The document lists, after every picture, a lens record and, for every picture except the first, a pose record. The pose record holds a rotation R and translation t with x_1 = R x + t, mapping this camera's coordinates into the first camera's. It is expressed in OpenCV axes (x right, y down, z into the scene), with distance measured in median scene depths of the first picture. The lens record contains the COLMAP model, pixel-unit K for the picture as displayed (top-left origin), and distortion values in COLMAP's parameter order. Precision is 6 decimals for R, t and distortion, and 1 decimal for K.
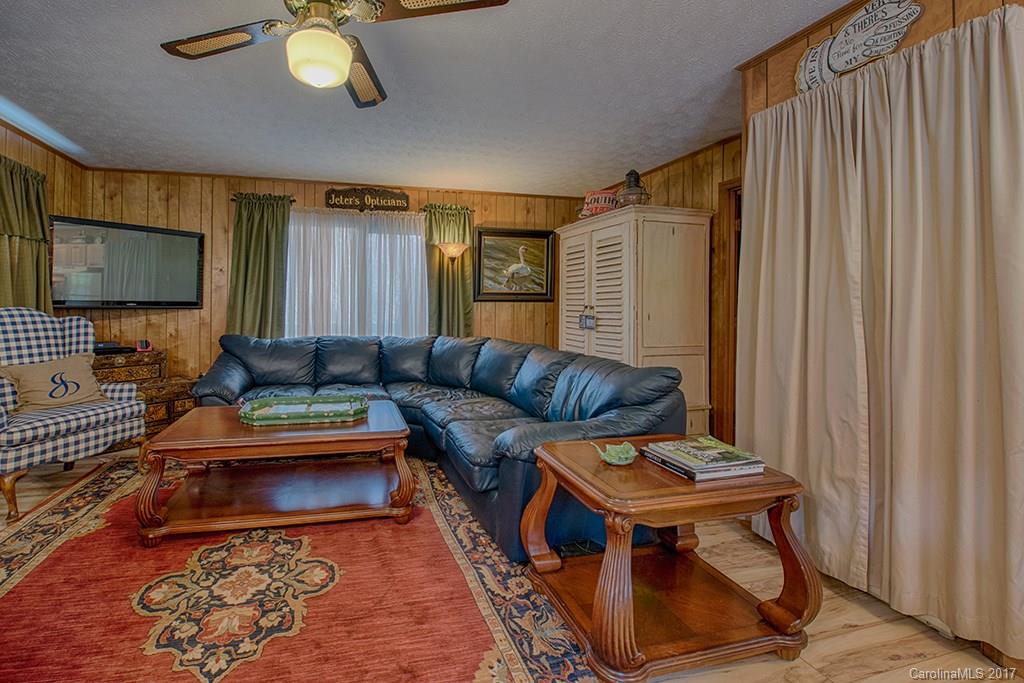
lens RADIAL K [[437.5, 0, 436.7], [0, 437.5, 305.4], [0, 0, 1]] dist [-0.025486, -0.000338]
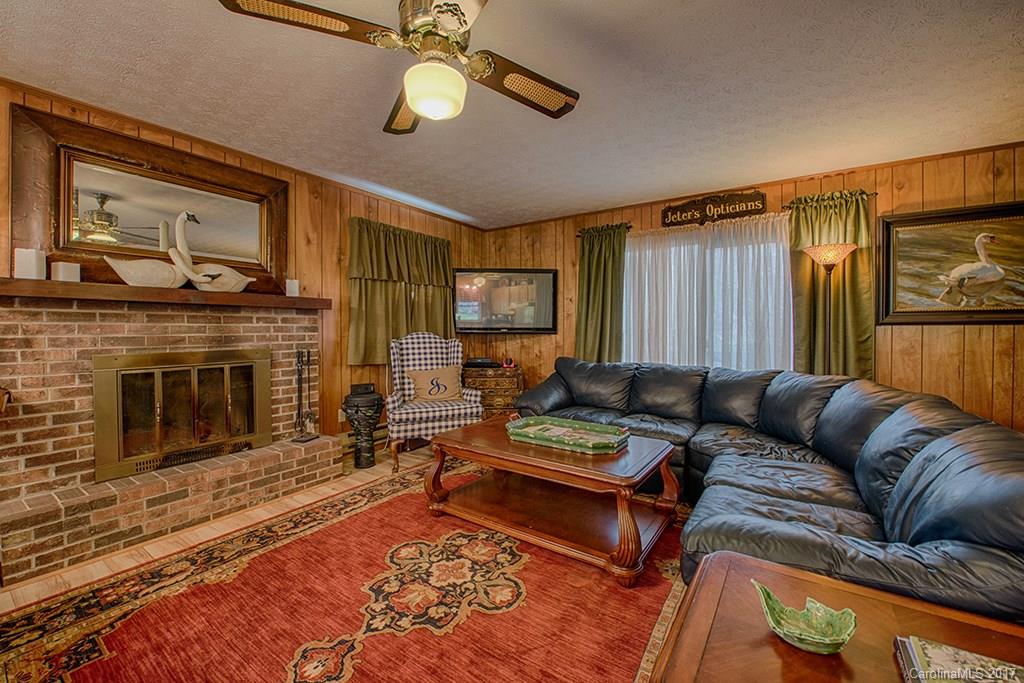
lens RADIAL K [[411.0, 0, 504.4], [0, 411.0, 335.2], [0, 0, 1]] dist [-0.020735, -0.000563]
pose [[0.672314, 0.006509, -0.740237, 0.206927], [0.001454, 0.999948, 0.010113, 0.000204], [0.740264, -0.007876, 0.672270, 0.170878]]
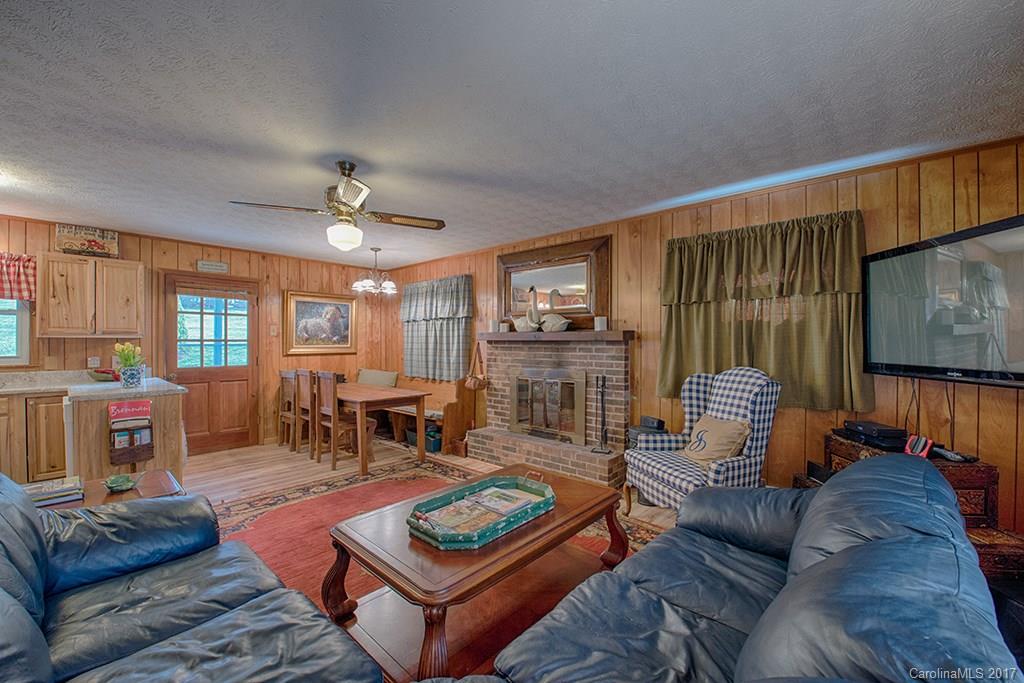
lens RADIAL K [[403.2, 0, 513.2], [0, 403.2, 344.5], [0, 0, 1]] dist [-0.020942, -0.000377]
pose [[-0.810123, -0.002463, -0.586255, 0.059751], [-0.007107, 0.999959, 0.005621, -0.039529], [0.586217, 0.008720, -0.810107, 1.067805]]
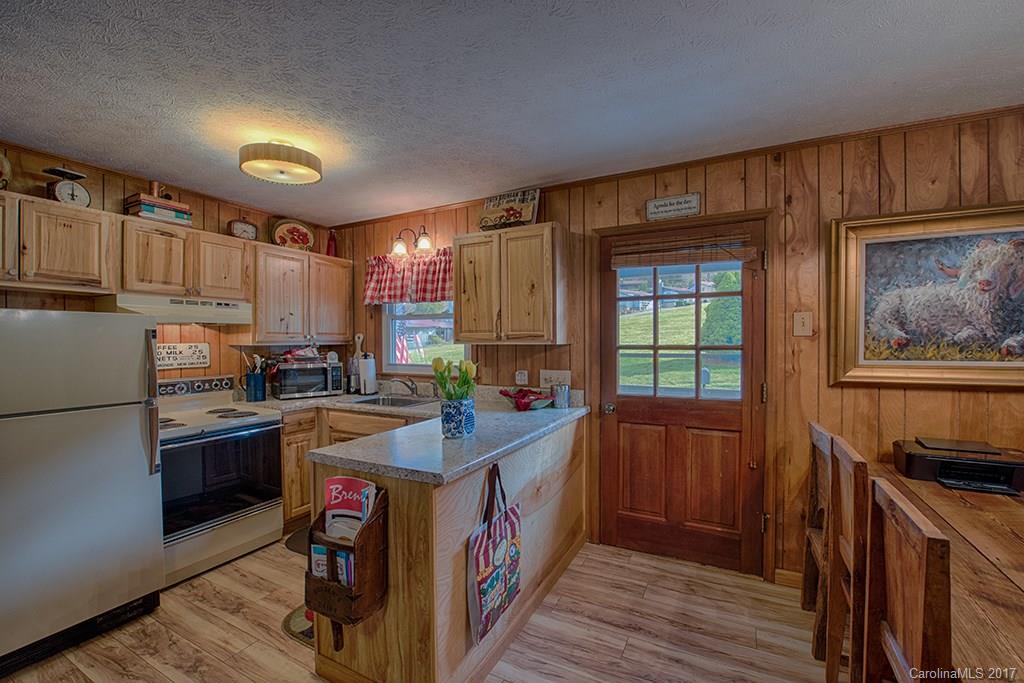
lens RADIAL K [[427.4, 0, 484.5], [0, 427.4, 345.0], [0, 0, 1]] dist [-0.021426, -0.000367]
pose [[-0.738610, -0.009367, 0.674068, -0.143762], [0.004668, 0.999808, 0.019010, -0.056428], [-0.674117, 0.017187, -0.738425, 0.263251]]
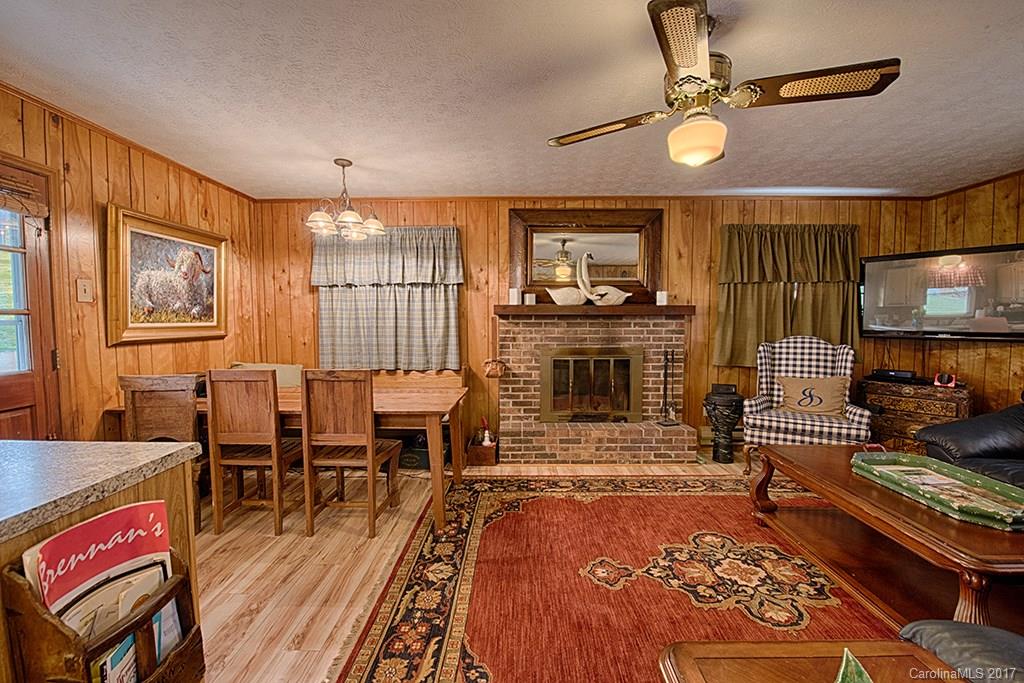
lens RADIAL K [[403.2, 0, 513.2], [0, 403.2, 344.5], [0, 0, 1]] dist [-0.020942, -0.000377]
pose [[-0.237773, 0.053280, -0.969858, 0.349217], [-0.003167, 0.998447, 0.055627, -0.027100], [0.971316, 0.016298, -0.237235, 0.288930]]
